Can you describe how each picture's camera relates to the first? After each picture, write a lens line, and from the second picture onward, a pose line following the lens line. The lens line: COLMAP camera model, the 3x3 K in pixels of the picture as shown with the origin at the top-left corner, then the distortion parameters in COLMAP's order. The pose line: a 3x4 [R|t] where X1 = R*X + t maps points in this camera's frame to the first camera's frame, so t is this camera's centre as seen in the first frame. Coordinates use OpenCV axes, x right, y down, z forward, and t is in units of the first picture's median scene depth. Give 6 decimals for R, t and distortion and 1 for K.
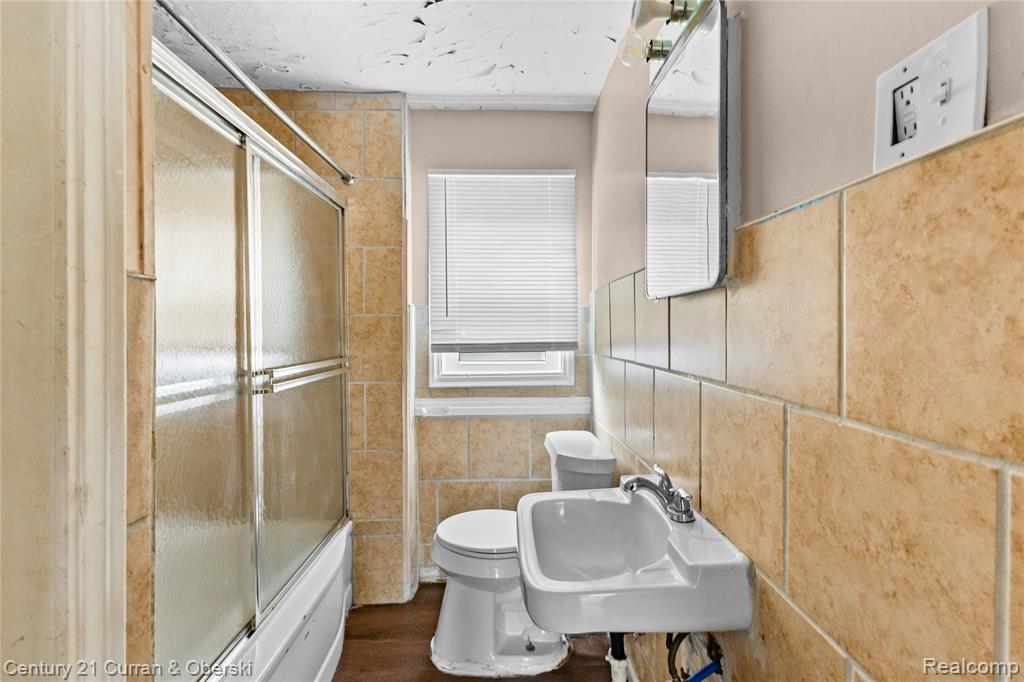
lens RADIAL K [[455.2, 0, 515.1], [0, 455.2, 340.0], [0, 0, 1]] dist [0.012681, -0.003812]
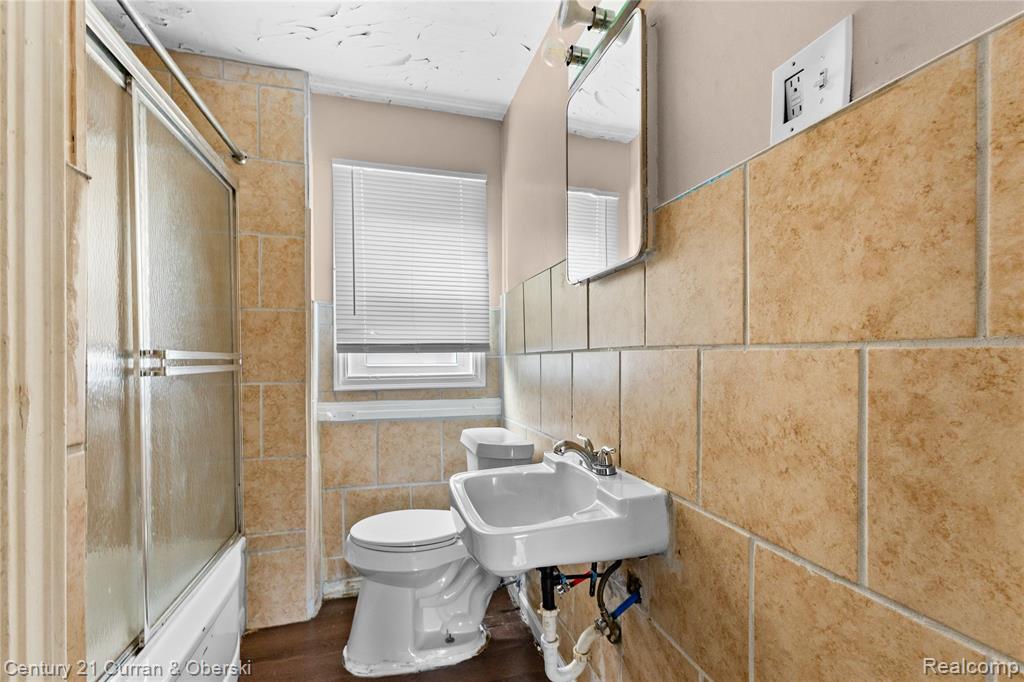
lens RADIAL K [[455.2, 0, 525.9], [0, 455.2, 357.6], [0, 0, 1]] dist [0.012681, -0.003812]
pose [[0.969670, -0.002611, 0.244405, -0.074532], [0.003494, 0.999989, -0.003180, 0.088199], [-0.244394, 0.003937, 0.969668, -0.026032]]
